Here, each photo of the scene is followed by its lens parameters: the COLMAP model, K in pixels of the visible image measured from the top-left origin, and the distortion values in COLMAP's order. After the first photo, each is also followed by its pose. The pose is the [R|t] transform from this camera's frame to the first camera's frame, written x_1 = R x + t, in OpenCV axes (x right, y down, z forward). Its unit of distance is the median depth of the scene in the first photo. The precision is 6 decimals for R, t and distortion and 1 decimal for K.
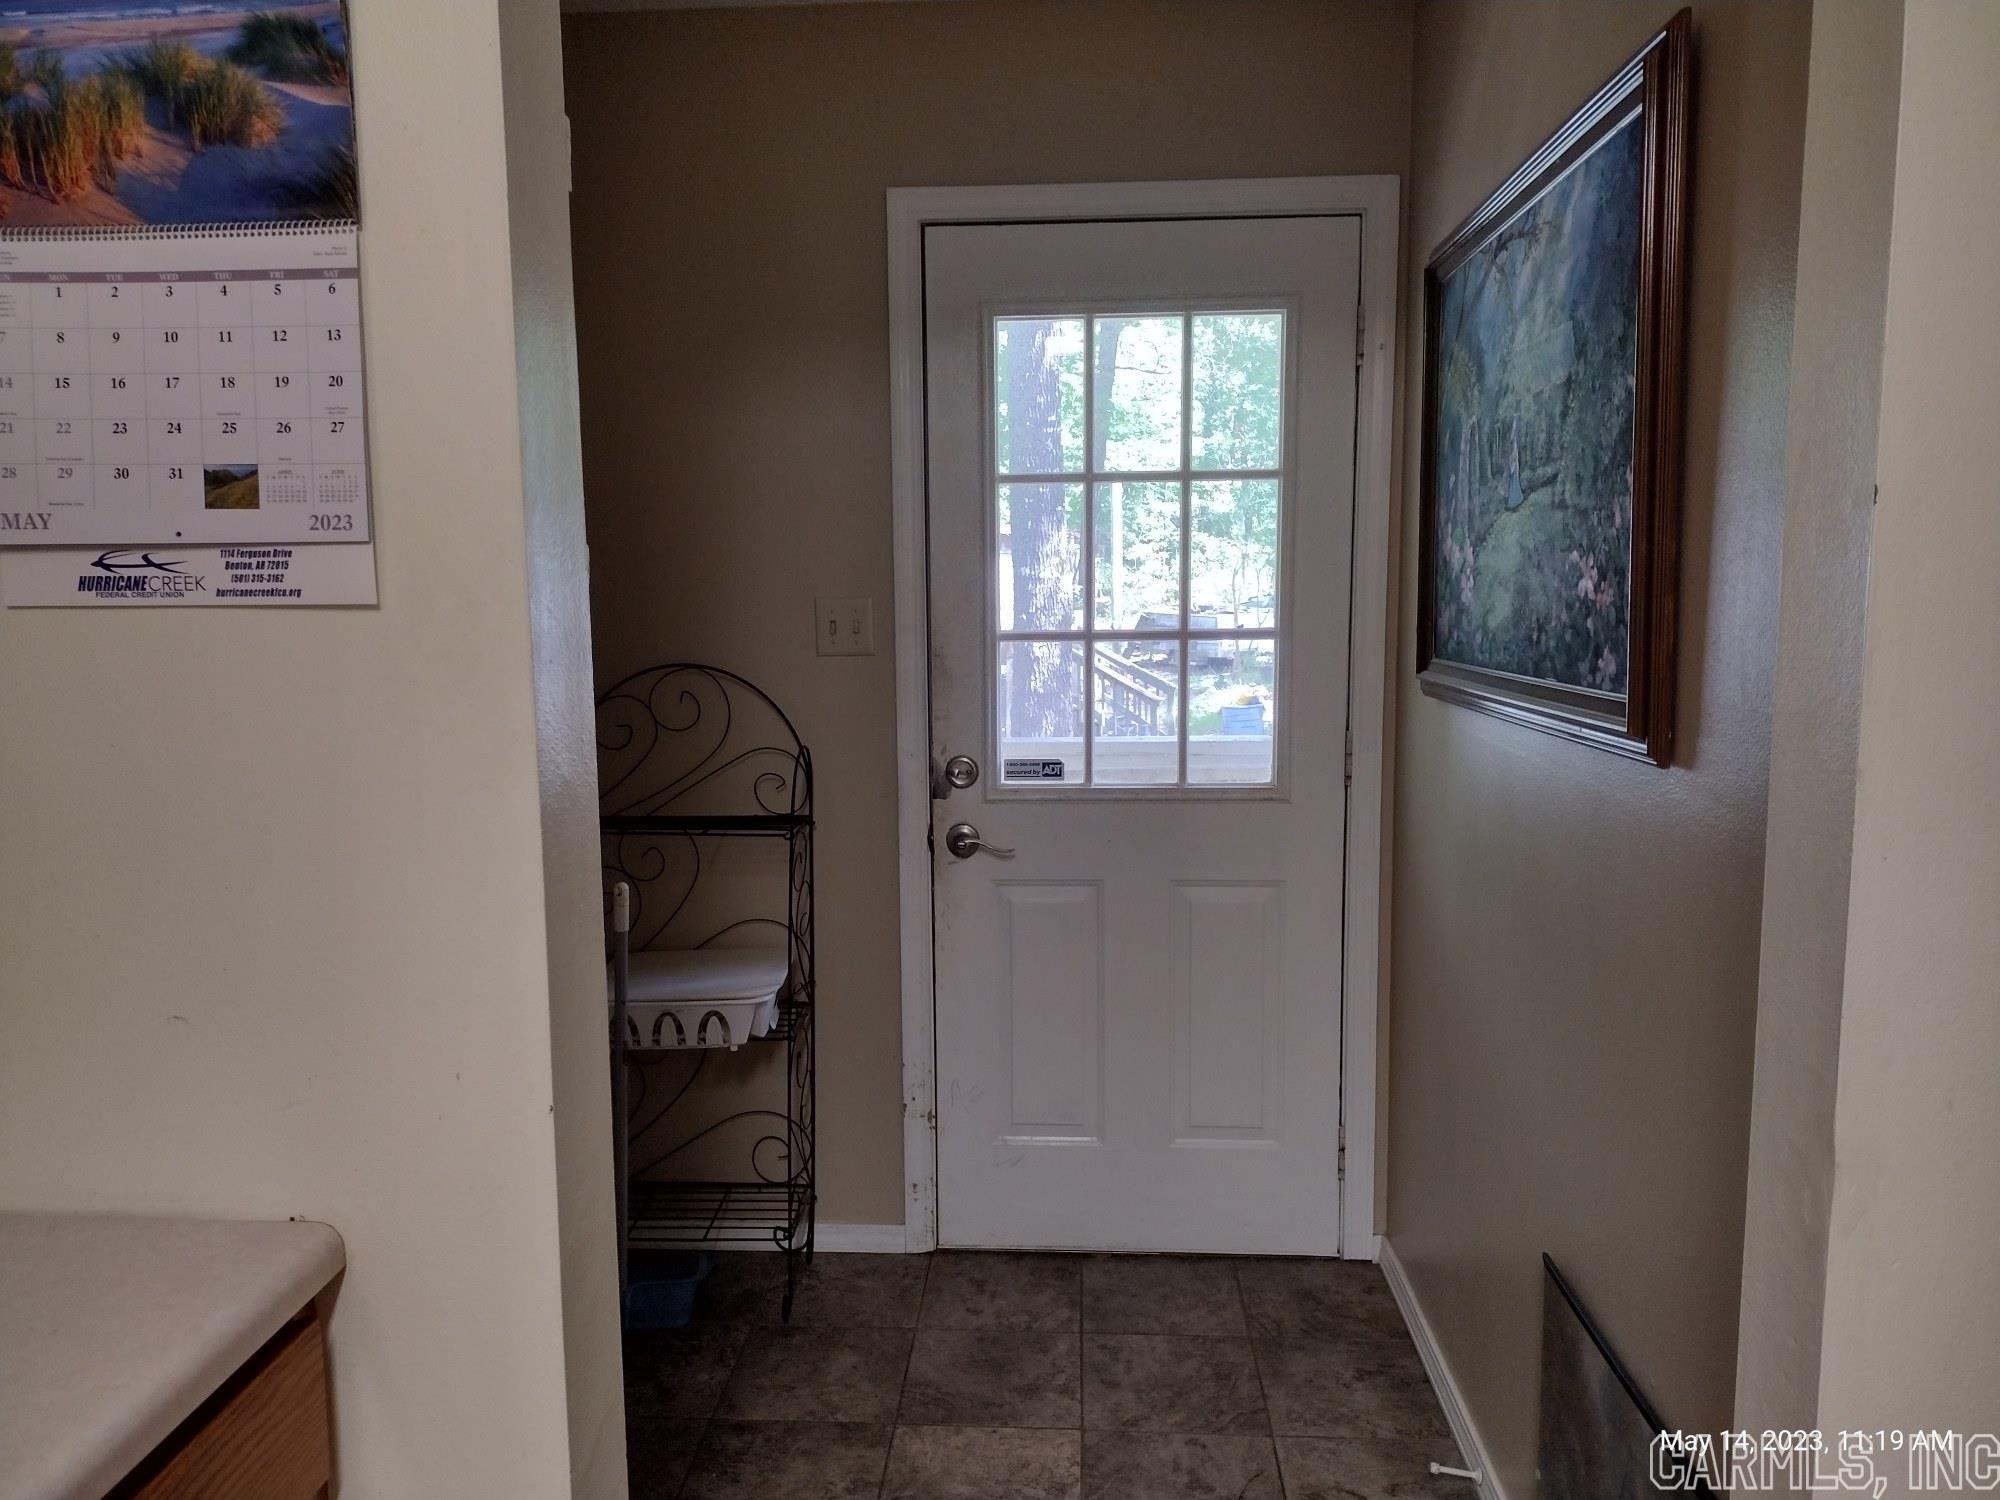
lens RADIAL K [[1472.9, 0, 1000.0], [0, 1472.9, 750.0], [0, 0, 1]] dist [0.079270, -0.105931]
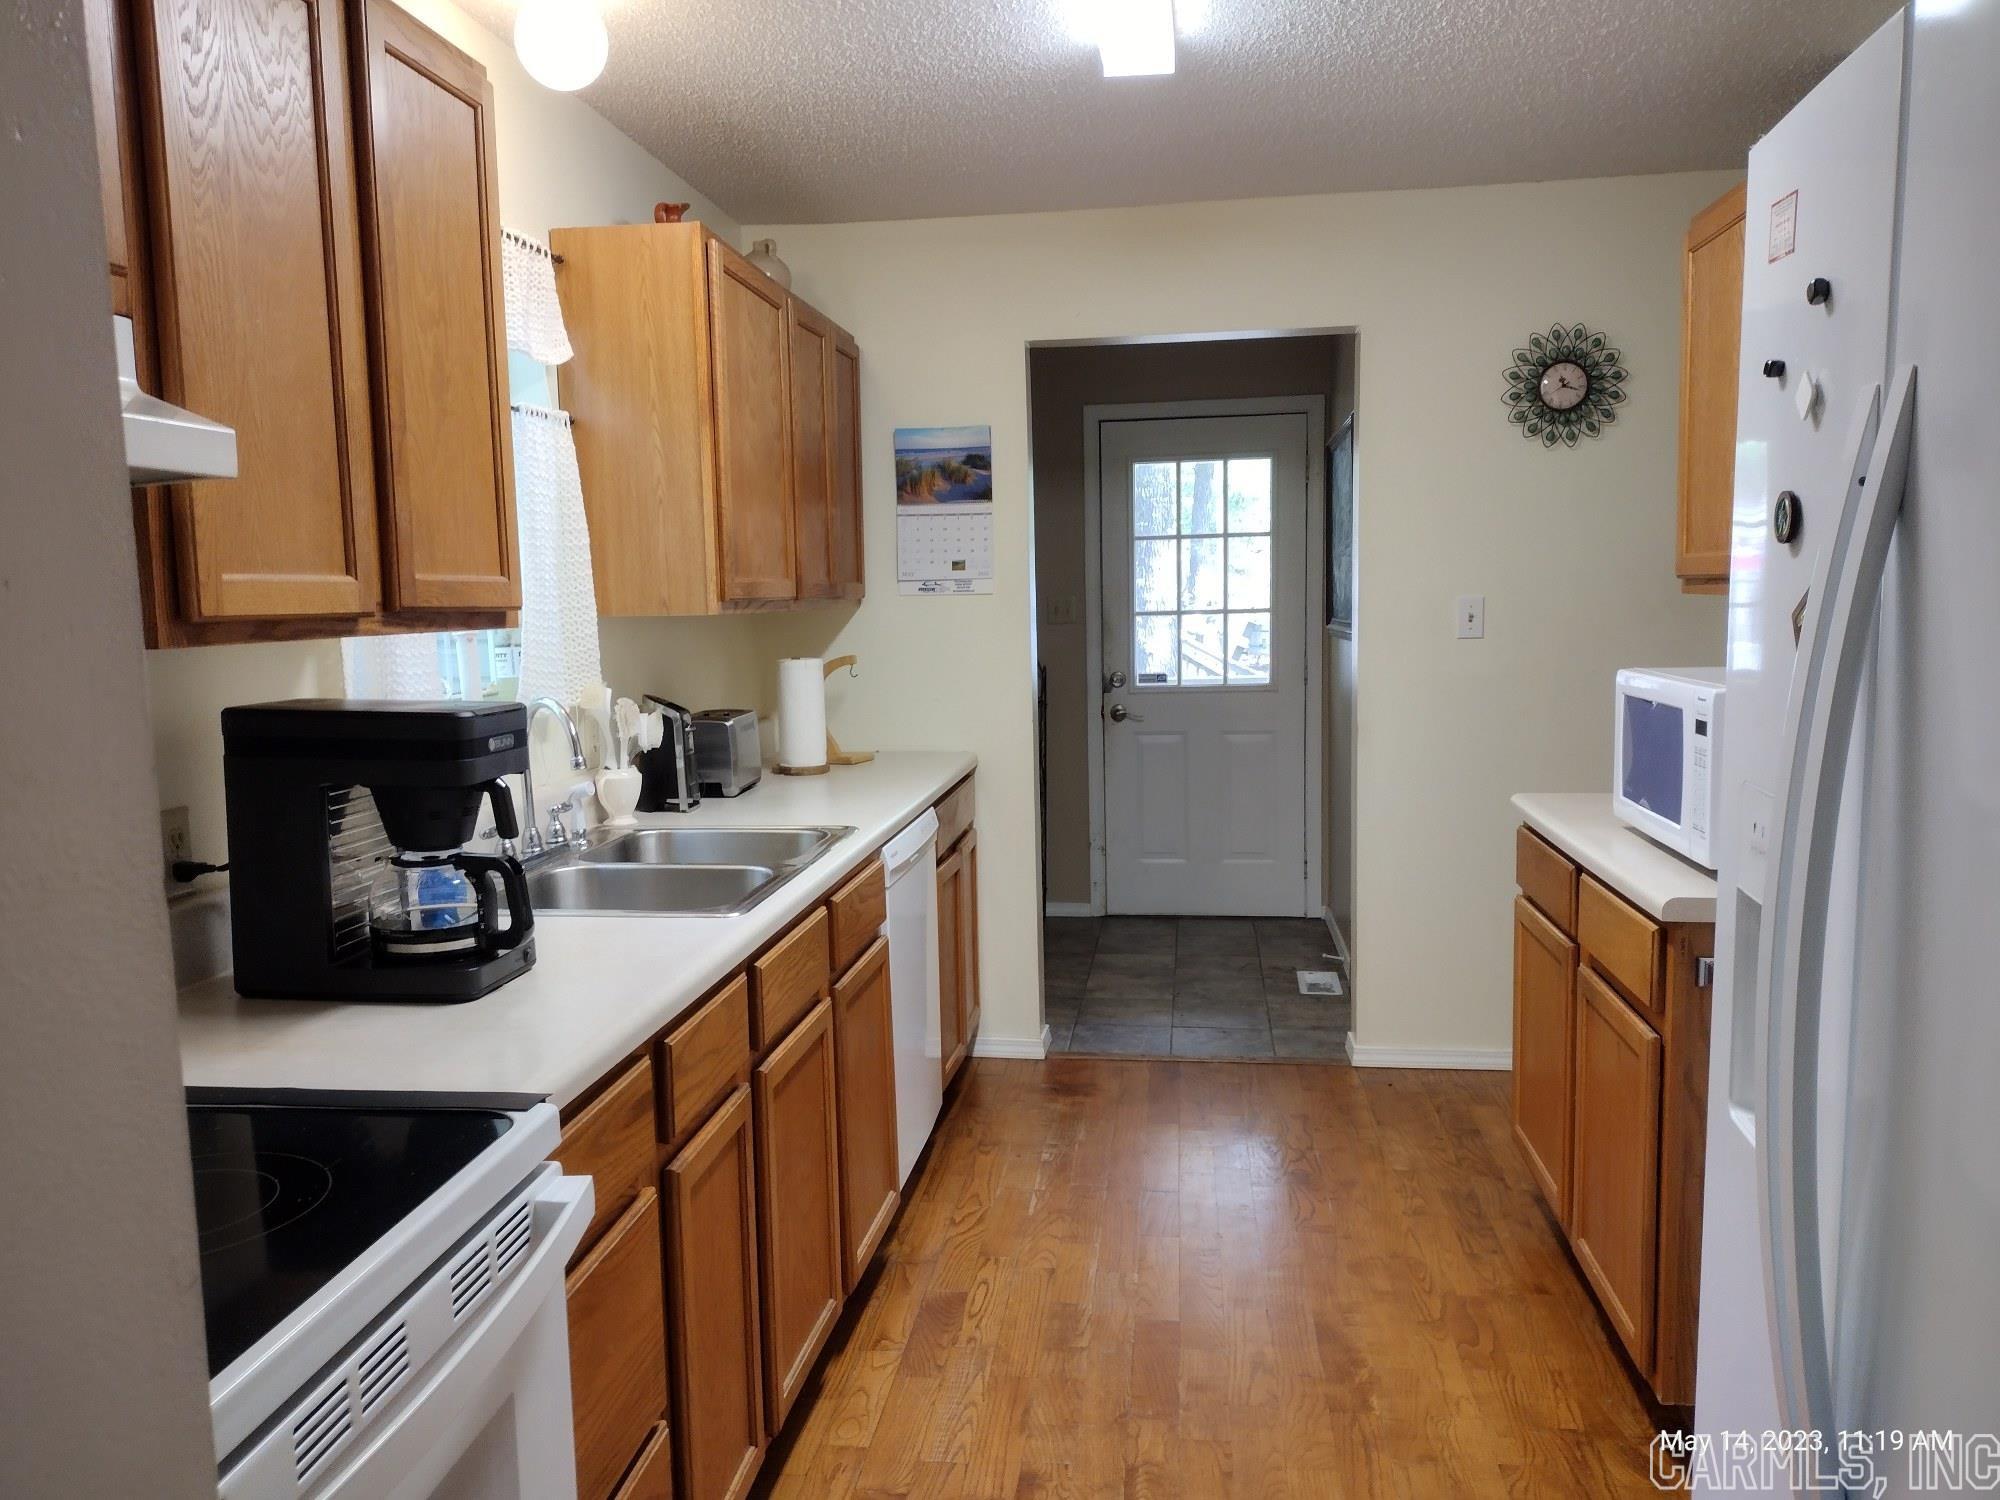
lens RADIAL K [[1472.9, 0, 1000.0], [0, 1472.9, 750.0], [0, 0, 1]] dist [0.079270, -0.105931]
pose [[0.997055, -0.005284, -0.076503, -0.033463], [0.004732, 0.999961, -0.007398, 0.130599], [0.076539, 0.007015, 0.997042, -1.092089]]
